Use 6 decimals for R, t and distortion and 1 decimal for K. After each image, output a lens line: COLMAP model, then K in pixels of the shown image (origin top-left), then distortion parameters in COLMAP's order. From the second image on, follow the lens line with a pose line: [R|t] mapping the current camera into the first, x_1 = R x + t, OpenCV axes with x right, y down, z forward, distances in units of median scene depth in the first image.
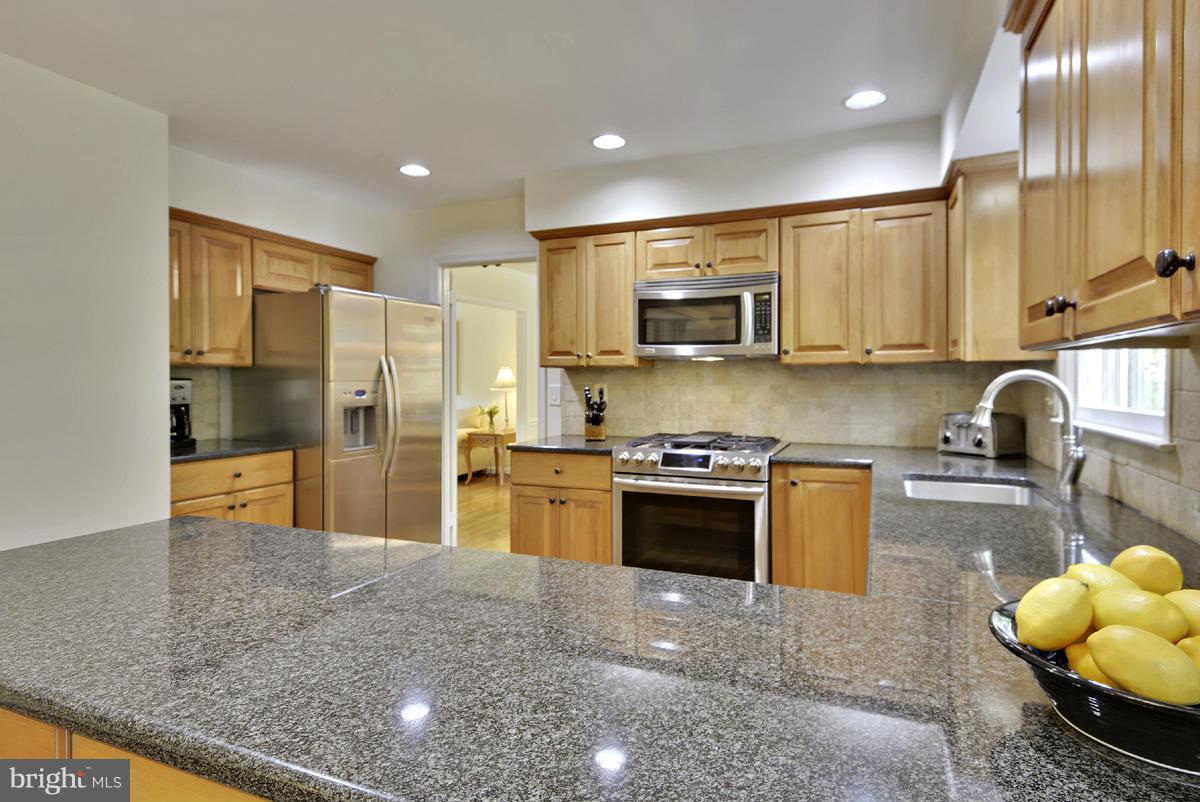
lens RADIAL K [[632.2, 0, 614.4], [0, 632.2, 378.1], [0, 0, 1]] dist [0.047880, -0.049941]
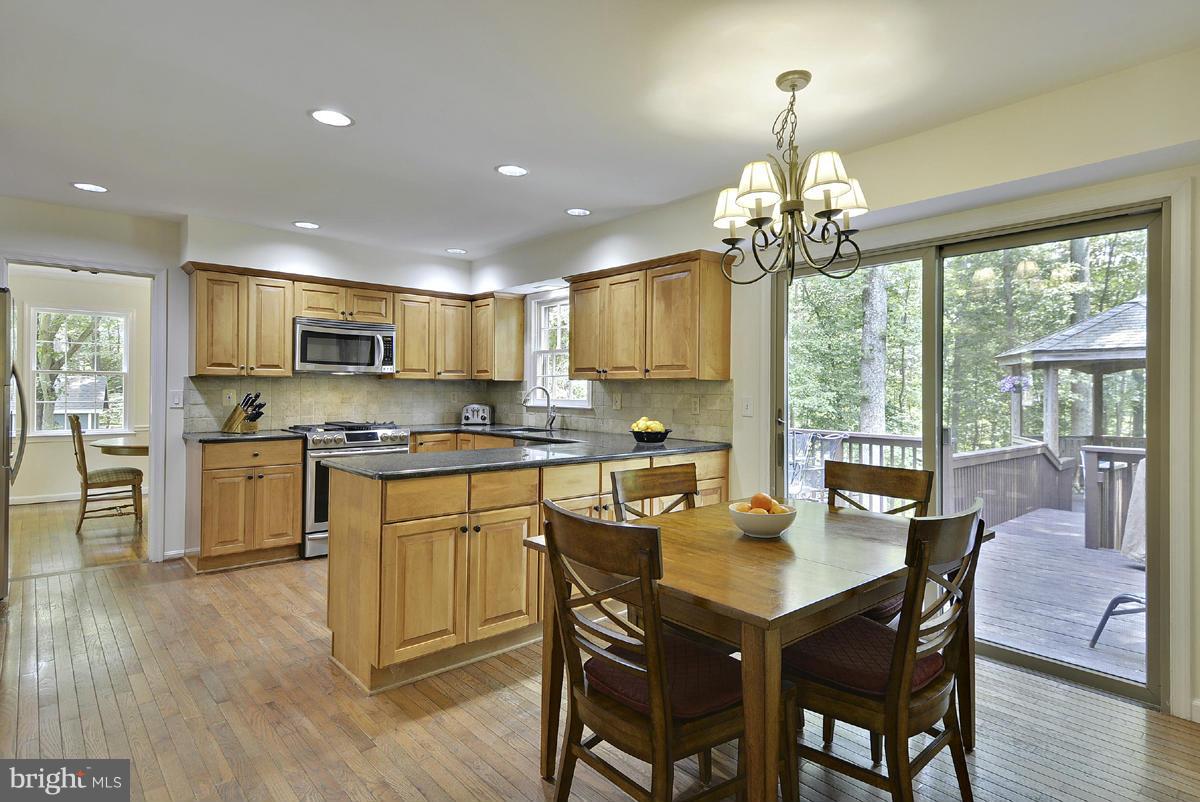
lens RADIAL K [[632.2, 0, 614.4], [0, 632.2, 378.1], [0, 0, 1]] dist [0.047880, -0.049941]
pose [[0.433673, 0.024245, 0.900744, -0.991437], [-0.009799, 0.999706, -0.022190, 0.008585], [-0.901017, 0.000797, 0.433783, -0.271892]]
